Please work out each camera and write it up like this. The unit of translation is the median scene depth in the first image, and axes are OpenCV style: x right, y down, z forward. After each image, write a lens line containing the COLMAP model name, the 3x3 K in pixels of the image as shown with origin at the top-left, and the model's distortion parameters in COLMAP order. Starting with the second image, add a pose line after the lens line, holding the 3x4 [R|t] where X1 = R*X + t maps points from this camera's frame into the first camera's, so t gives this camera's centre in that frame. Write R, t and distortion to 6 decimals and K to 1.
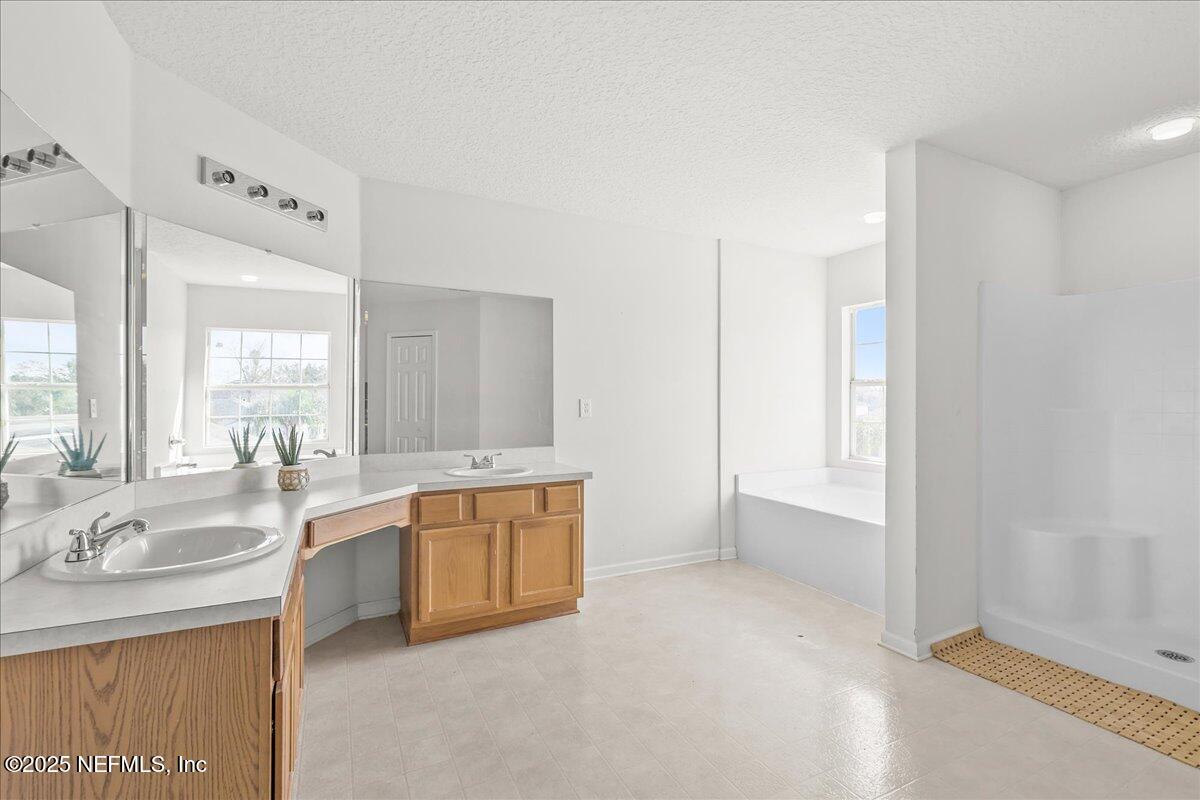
lens RADIAL K [[530.3, 0, 600.4], [0, 530.3, 401.6], [0, 0, 1]] dist [0.000400, 0.000013]
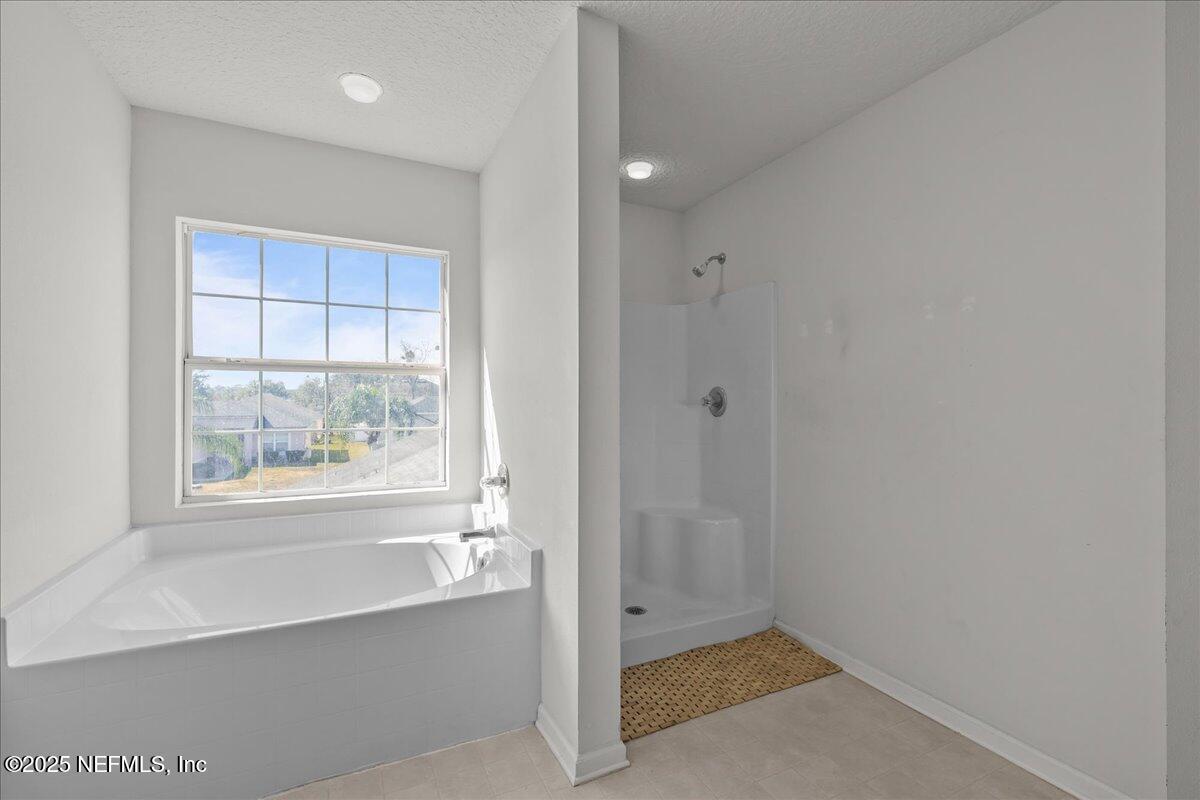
lens RADIAL K [[530.3, 0, 599.9], [0, 530.3, 399.1], [0, 0, 1]] dist [0.000400, 0.000013]
pose [[0.013389, 0.000621, 0.999910, -0.100193], [-0.000207, 1.000000, -0.000618, 0.006089], [-0.999910, -0.000199, 0.013389, 0.992445]]
